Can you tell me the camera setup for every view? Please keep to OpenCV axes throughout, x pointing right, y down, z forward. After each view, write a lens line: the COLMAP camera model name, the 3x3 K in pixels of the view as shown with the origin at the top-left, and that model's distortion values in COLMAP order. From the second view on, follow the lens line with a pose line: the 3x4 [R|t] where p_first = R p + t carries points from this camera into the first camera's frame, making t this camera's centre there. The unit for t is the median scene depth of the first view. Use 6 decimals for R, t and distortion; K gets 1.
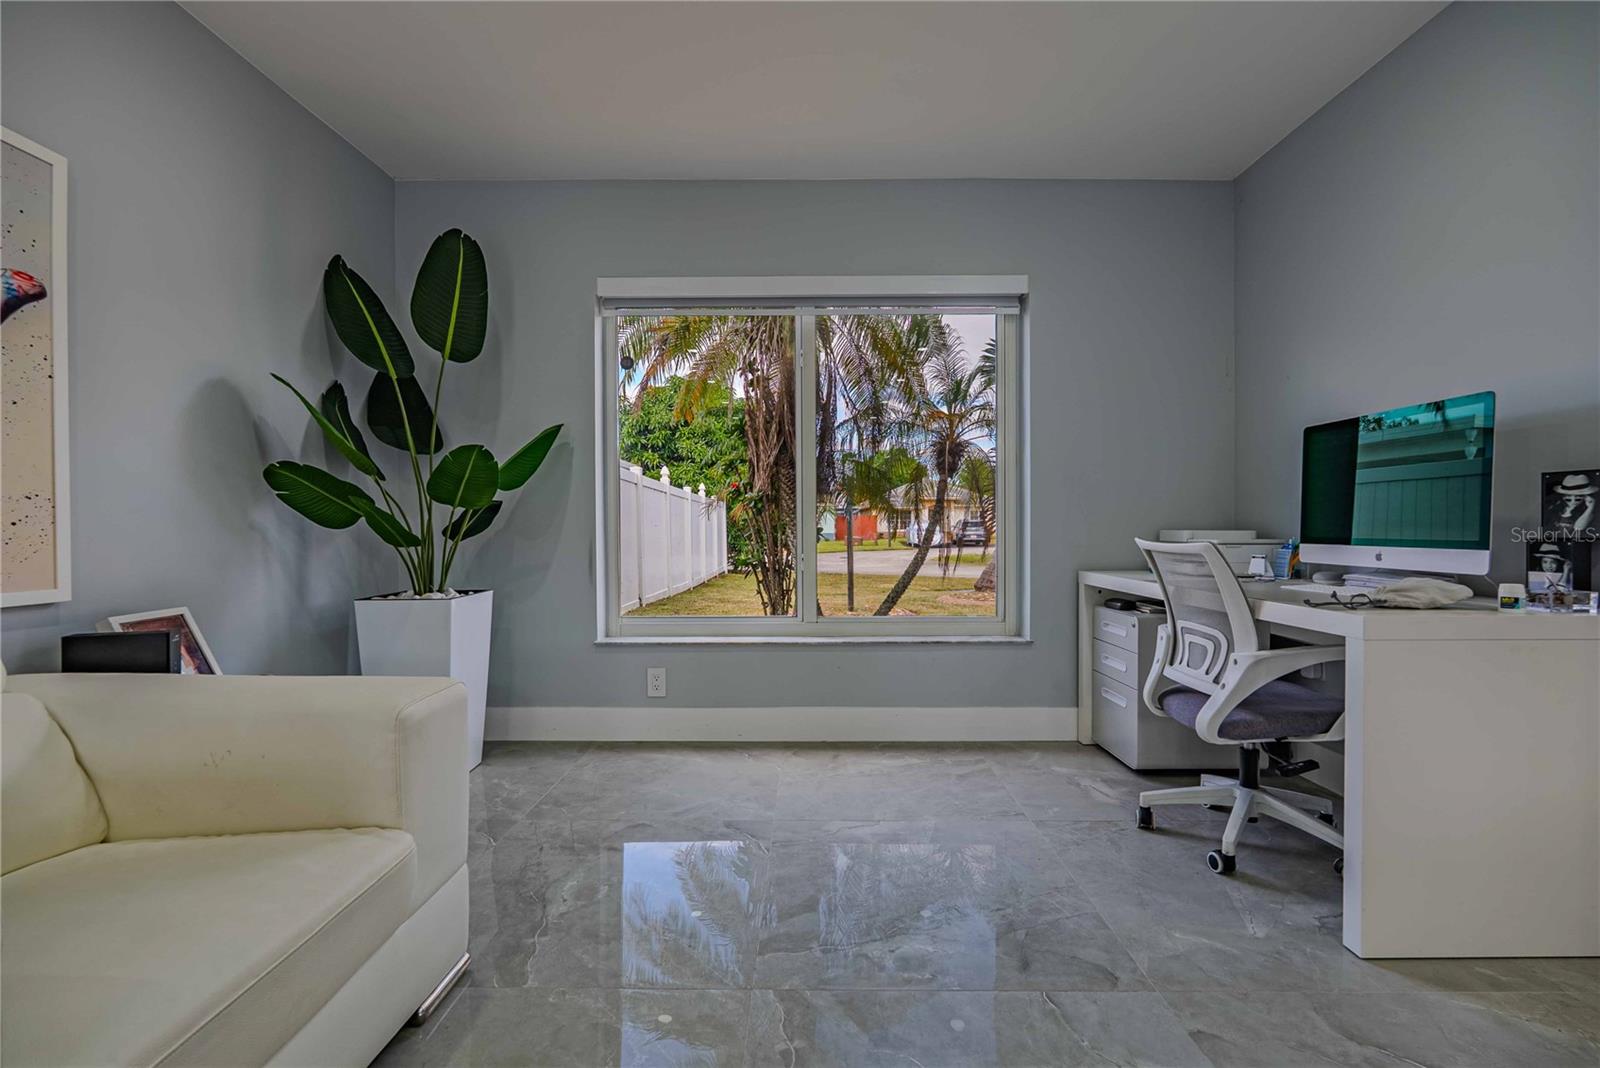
lens RADIAL K [[700.2, 0, 803.8], [0, 700.2, 537.2], [0, 0, 1]] dist [-0.004939, -0.000059]
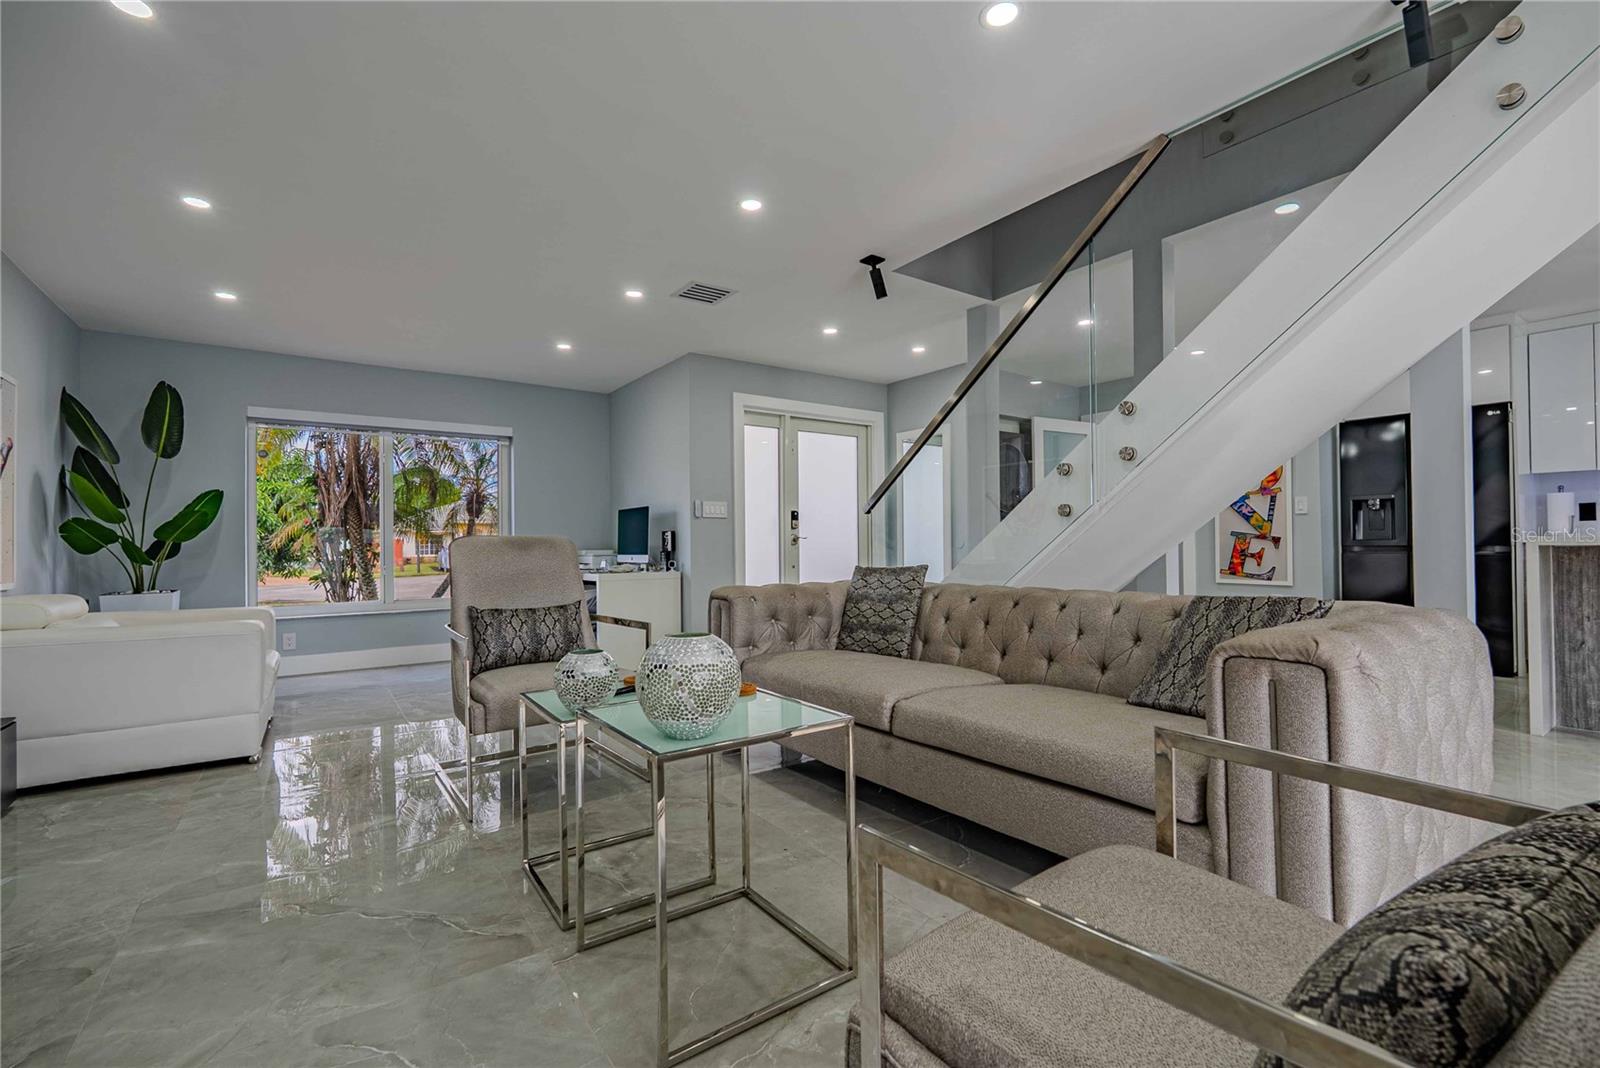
lens RADIAL K [[700.2, 0, 799.2], [0, 700.2, 533.1], [0, 0, 1]] dist [-0.004939, -0.000059]
pose [[0.811994, 0.003486, 0.583655, -0.226124], [0.019119, 0.999287, -0.032568, 0.022597], [-0.583352, 0.037604, 0.811348, -1.323597]]
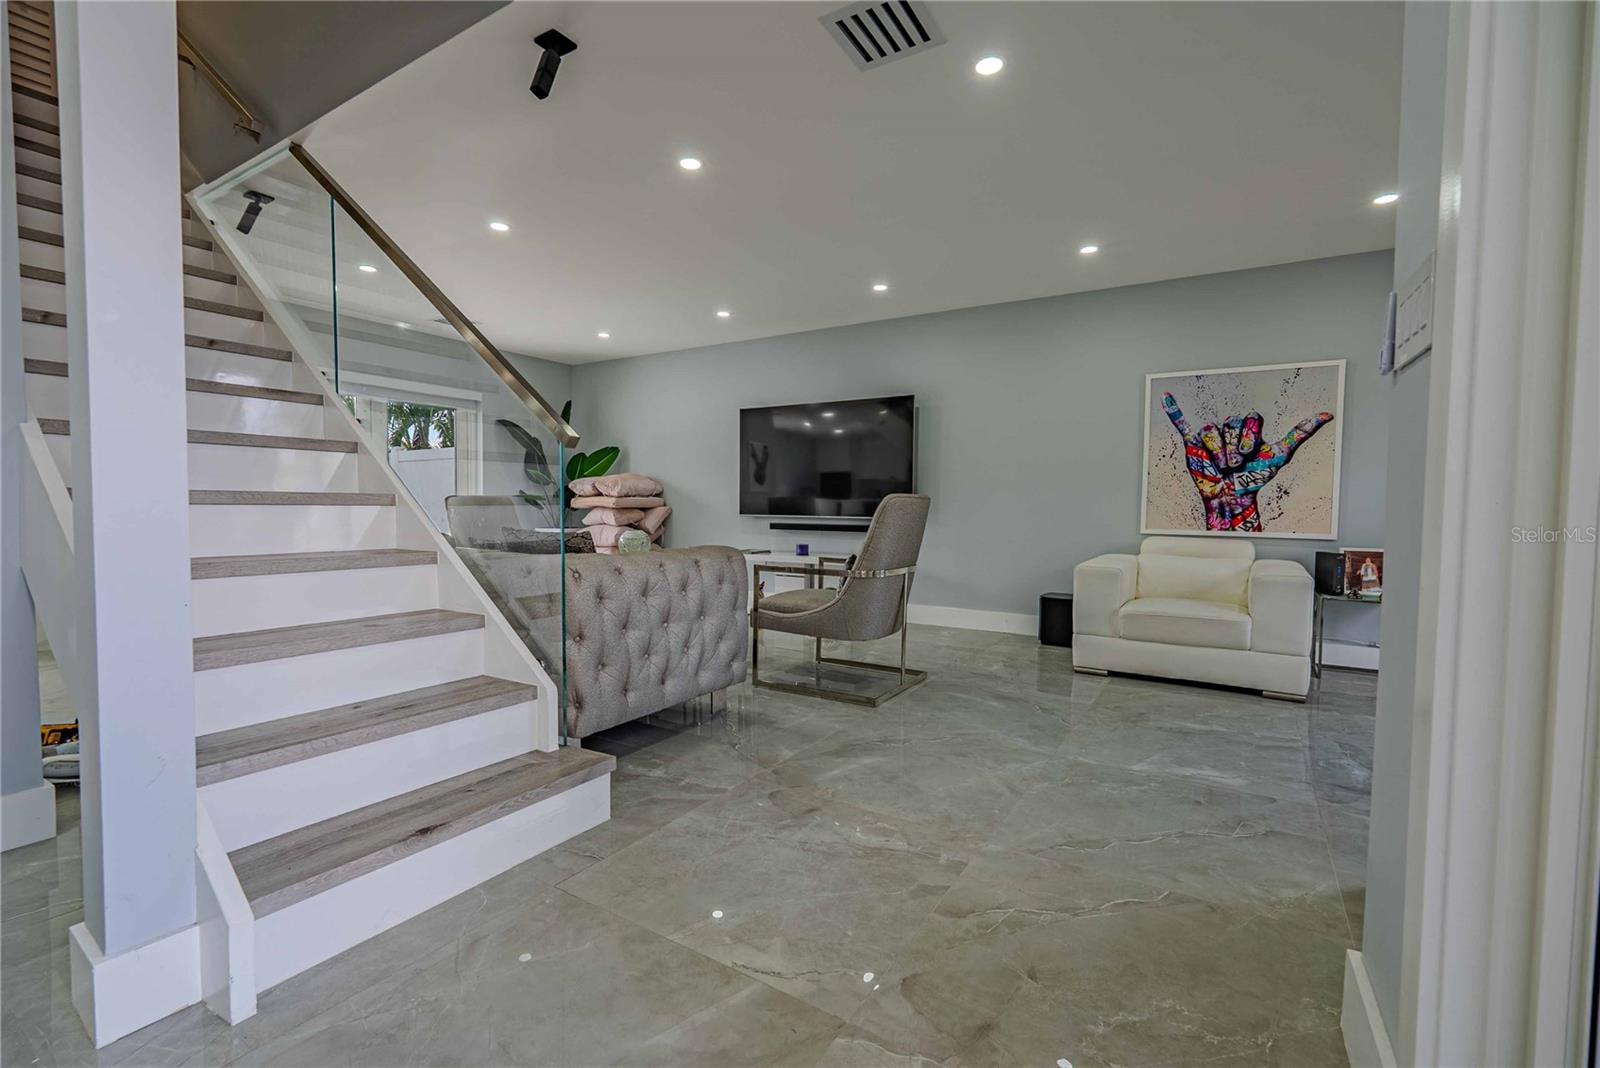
lens RADIAL K [[700.2, 0, 797.9], [0, 700.2, 533.9], [0, 0, 1]] dist [-0.004939, -0.000059]
pose [[-0.523081, 0.034799, -0.851572, 1.285923], [-0.022946, 0.998229, 0.054886, -0.013357], [0.851974, 0.048250, -0.521356, 0.415519]]
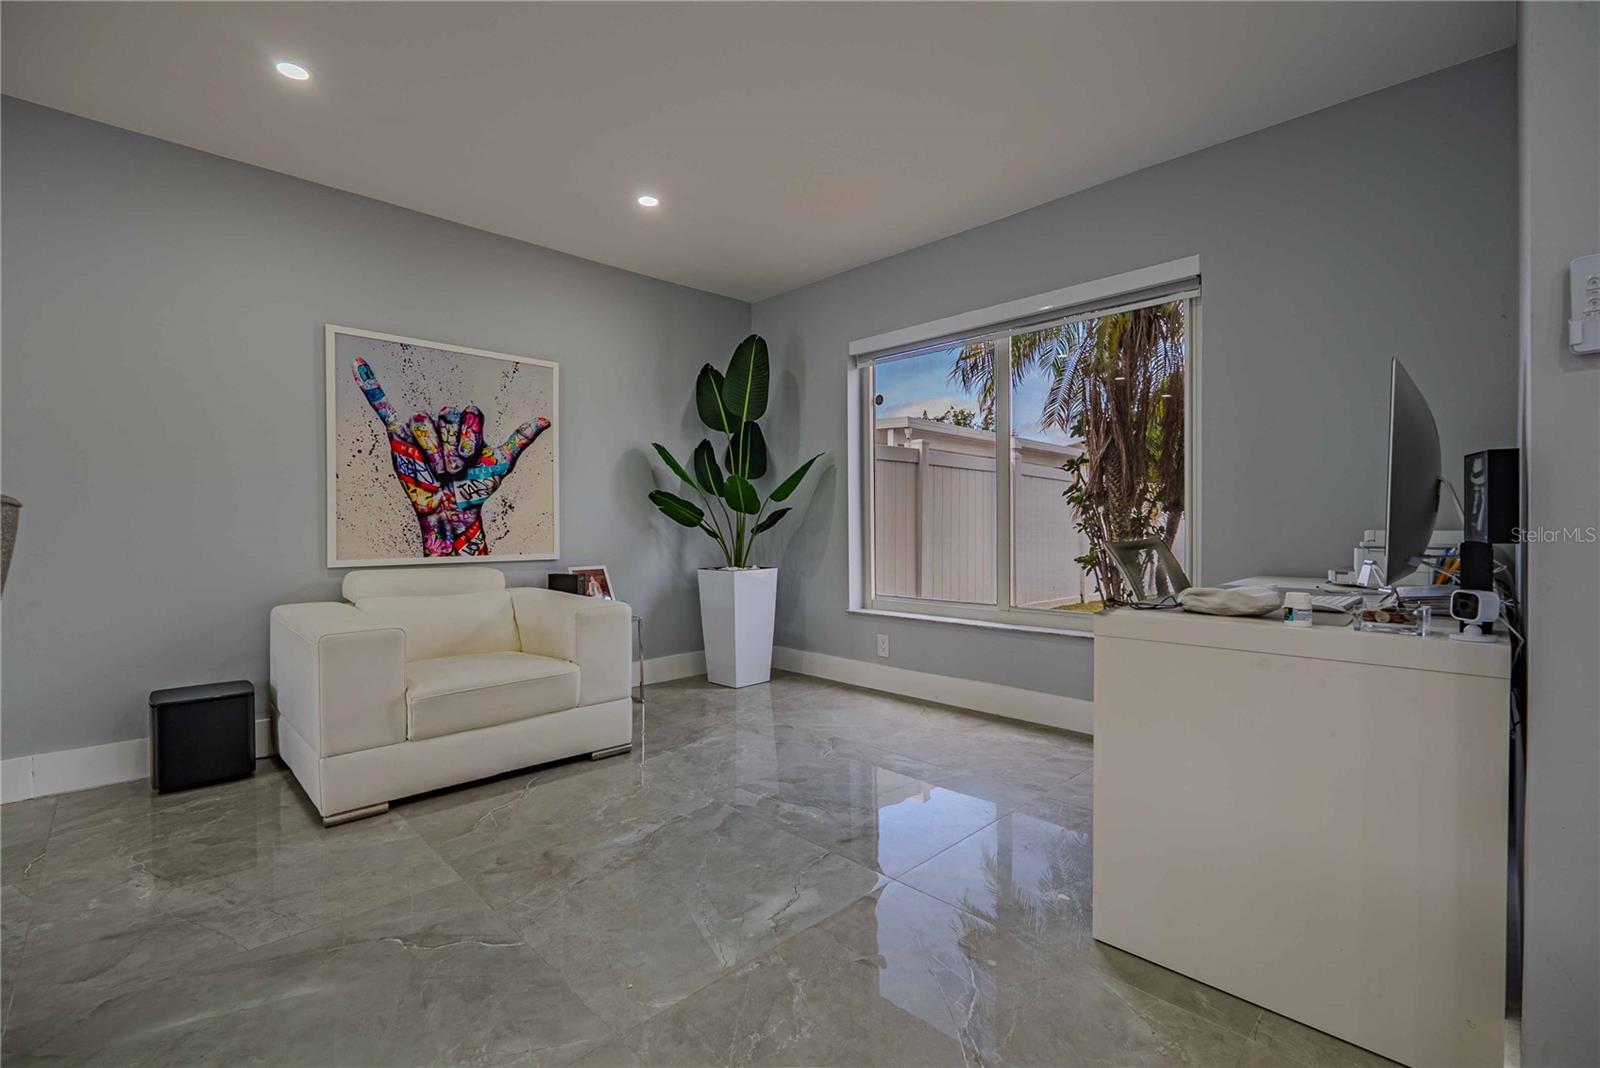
lens RADIAL K [[700.2, 0, 801.2], [0, 700.2, 534.9], [0, 0, 1]] dist [-0.004939, -0.000059]
pose [[0.708622, 0.008790, -0.705534, 0.687631], [-0.008423, 0.999957, 0.003999, -0.001789], [0.705538, 0.003109, 0.708665, -0.032040]]
